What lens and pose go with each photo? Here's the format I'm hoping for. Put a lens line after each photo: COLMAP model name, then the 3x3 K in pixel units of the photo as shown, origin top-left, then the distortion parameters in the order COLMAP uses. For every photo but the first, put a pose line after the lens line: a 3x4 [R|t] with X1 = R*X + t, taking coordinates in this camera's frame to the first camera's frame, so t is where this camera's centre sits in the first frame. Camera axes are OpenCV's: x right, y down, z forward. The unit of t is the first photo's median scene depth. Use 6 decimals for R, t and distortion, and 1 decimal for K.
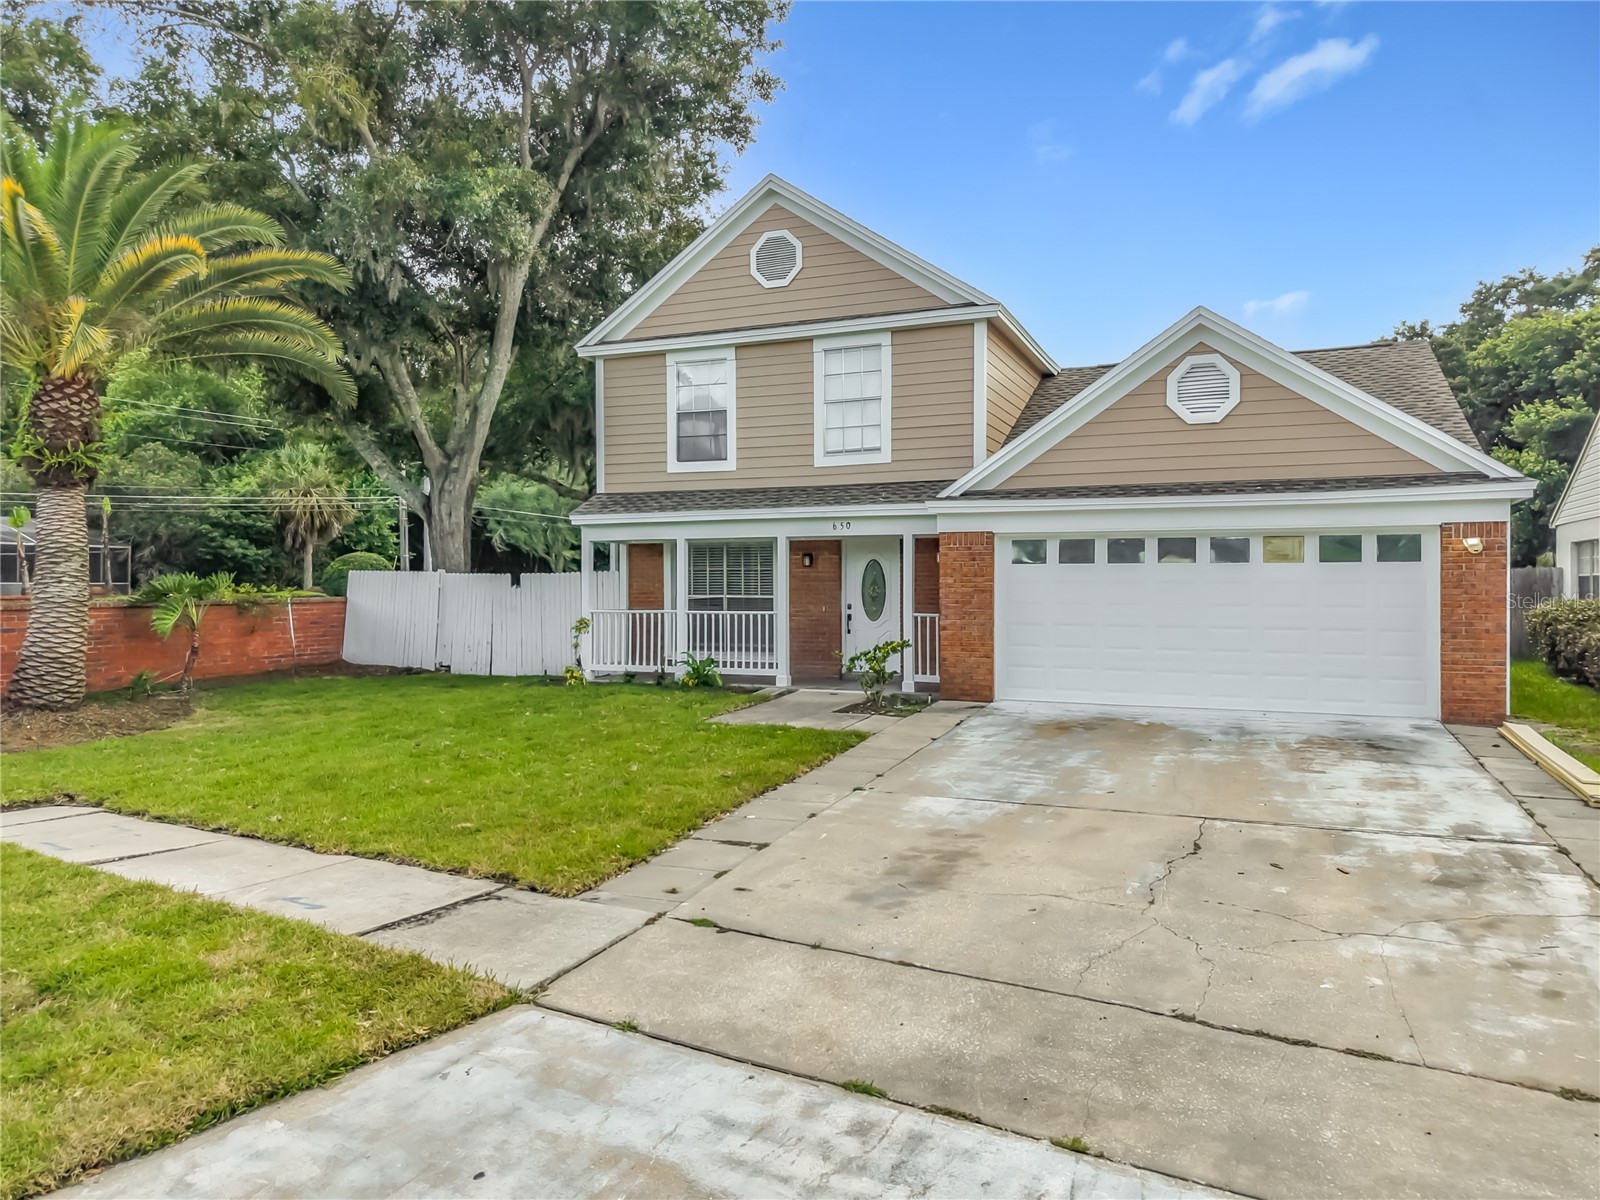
lens RADIAL K [[1076.2, 0, 797.8], [0, 1076.2, 589.8], [0, 0, 1]] dist [0.049772, -0.058735]
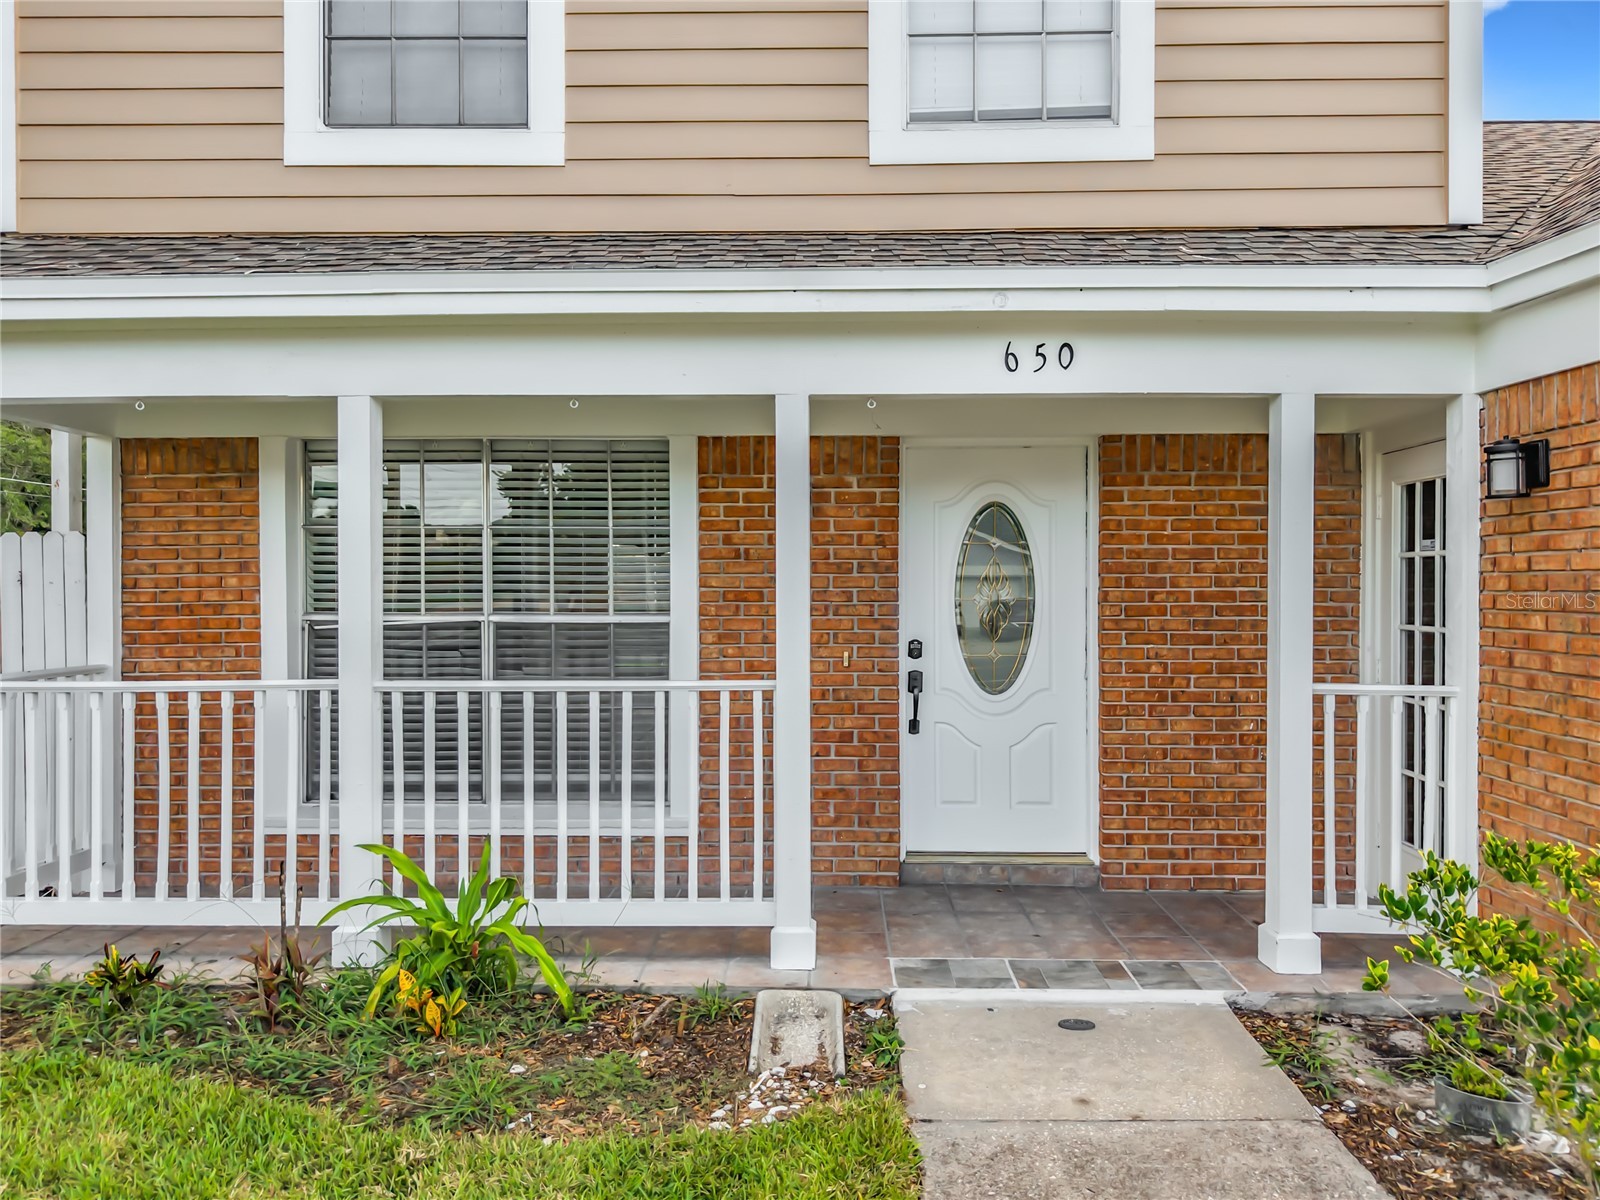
lens RADIAL K [[1154.3, 0, 800.0], [0, 1154.3, 600.0], [0, 0, 1]] dist [0.046776, -0.058531]
pose [[0.933241, -0.002936, 0.359238, -0.113581], [0.000376, 0.999974, 0.007197, -0.001435], [-0.359250, -0.006582, 0.933218, 0.732984]]
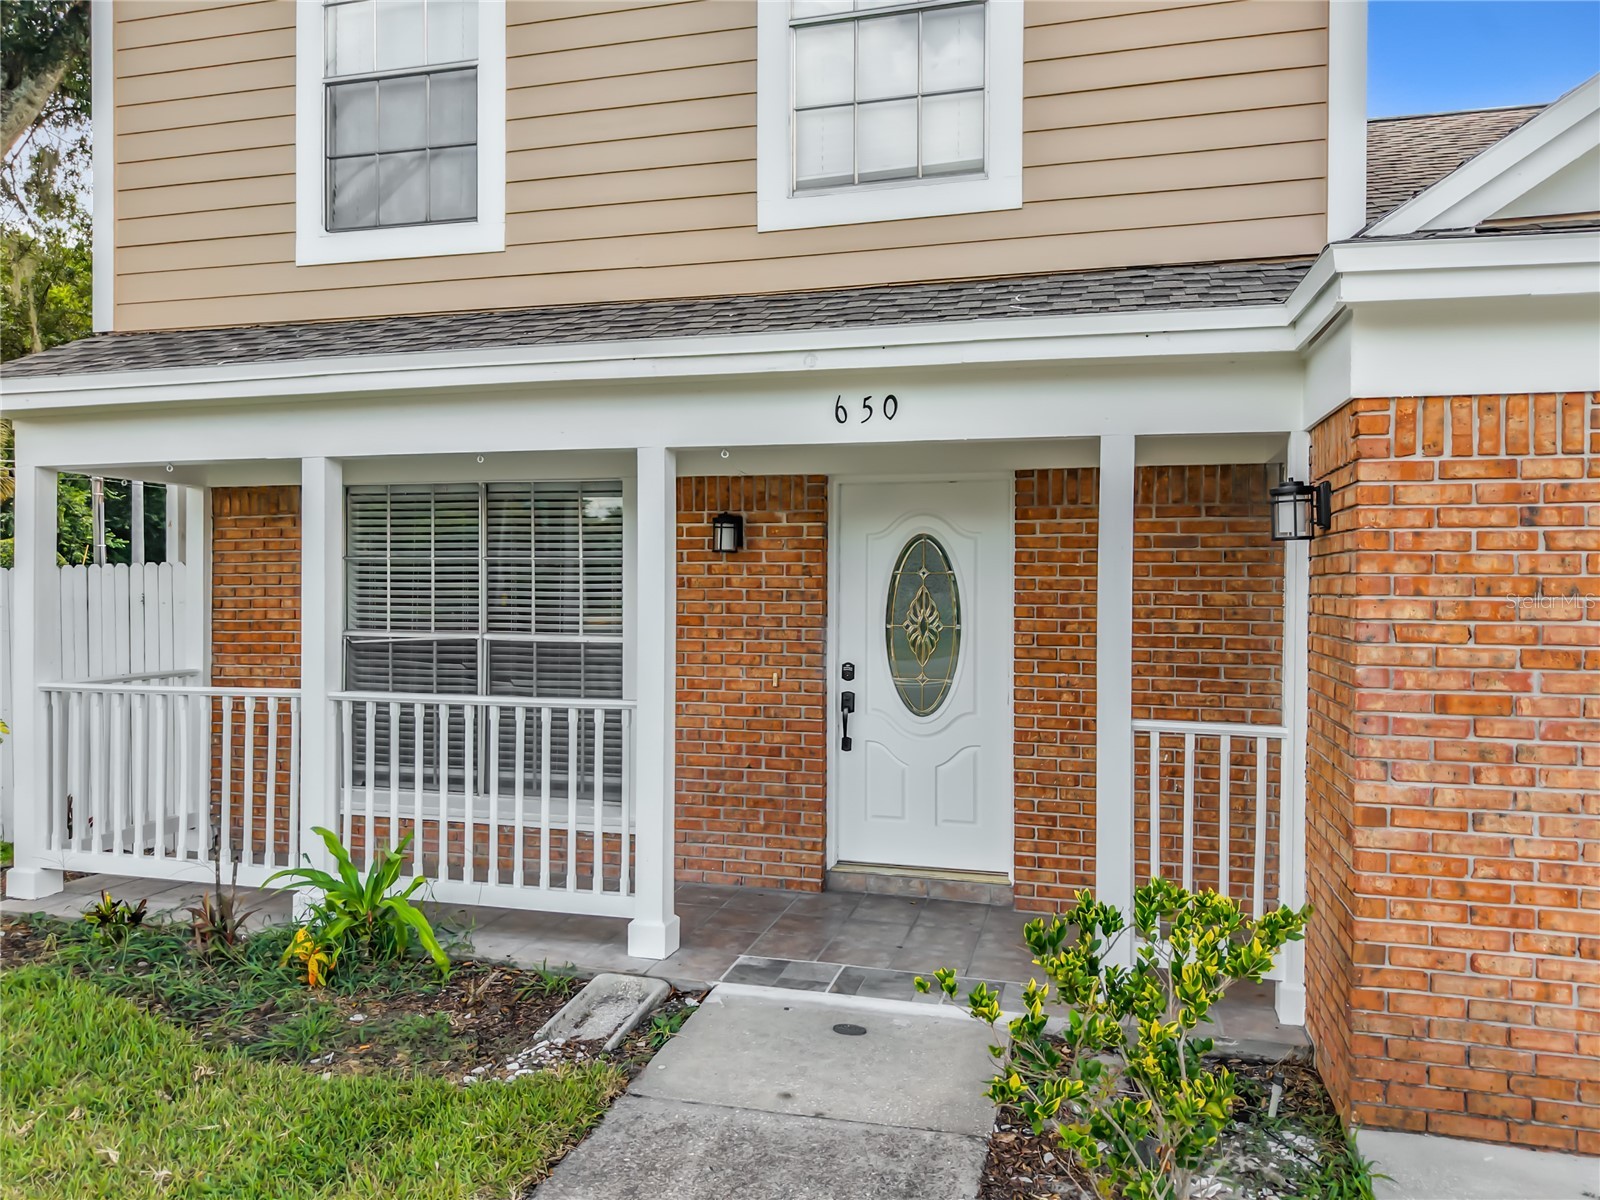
lens RADIAL K [[1127.2, 0, 774.6], [0, 1127.2, 602.4], [0, 0, 1]] dist [0.054599, -0.076564]
pose [[0.992763, 0.005544, 0.119958, -0.018209], [-0.006802, 0.999926, 0.010085, -0.010434], [-0.119893, -0.010828, 0.992728, 0.684645]]
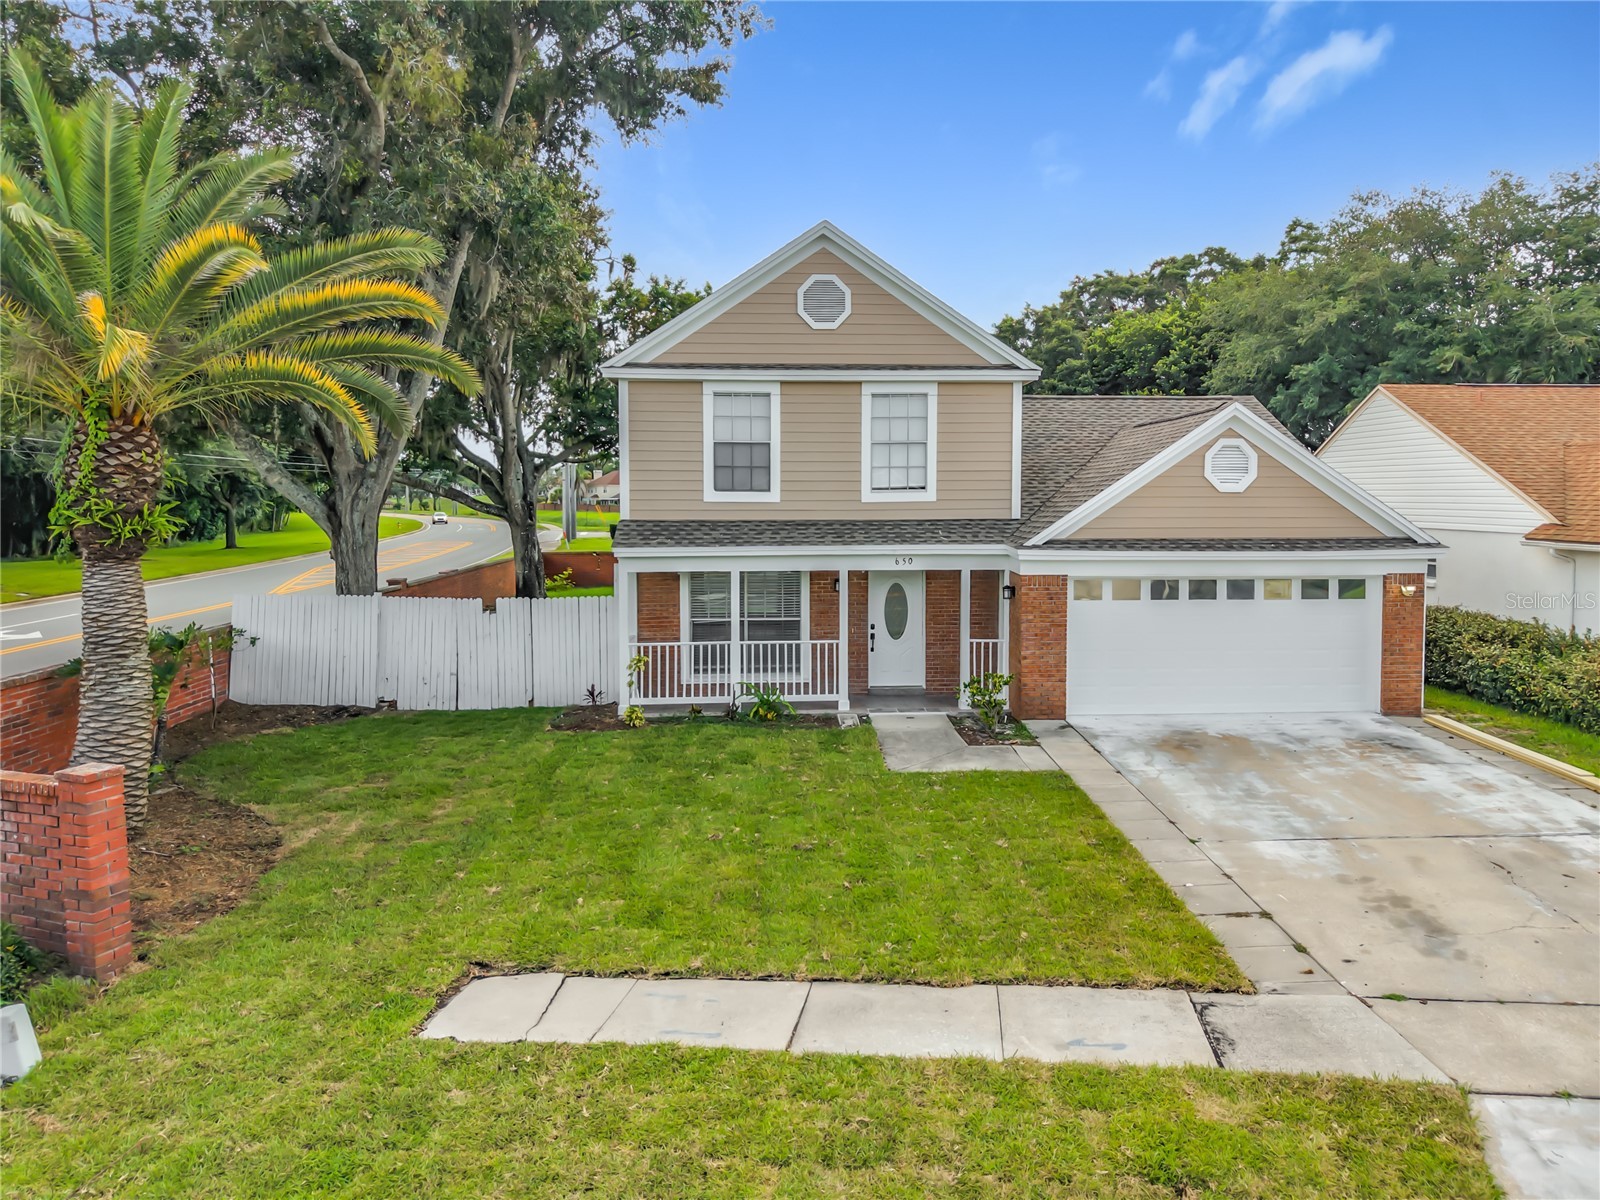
lens RADIAL K [[1088.3, 0, 848.1], [0, 1088.3, 551.4], [0, 0, 1]] dist [0.070182, -0.124849]
pose [[0.893866, -0.023910, 0.447696, -0.489638], [0.002763, 0.998852, 0.047828, -0.118913], [-0.448325, -0.041515, 0.892906, 0.040385]]
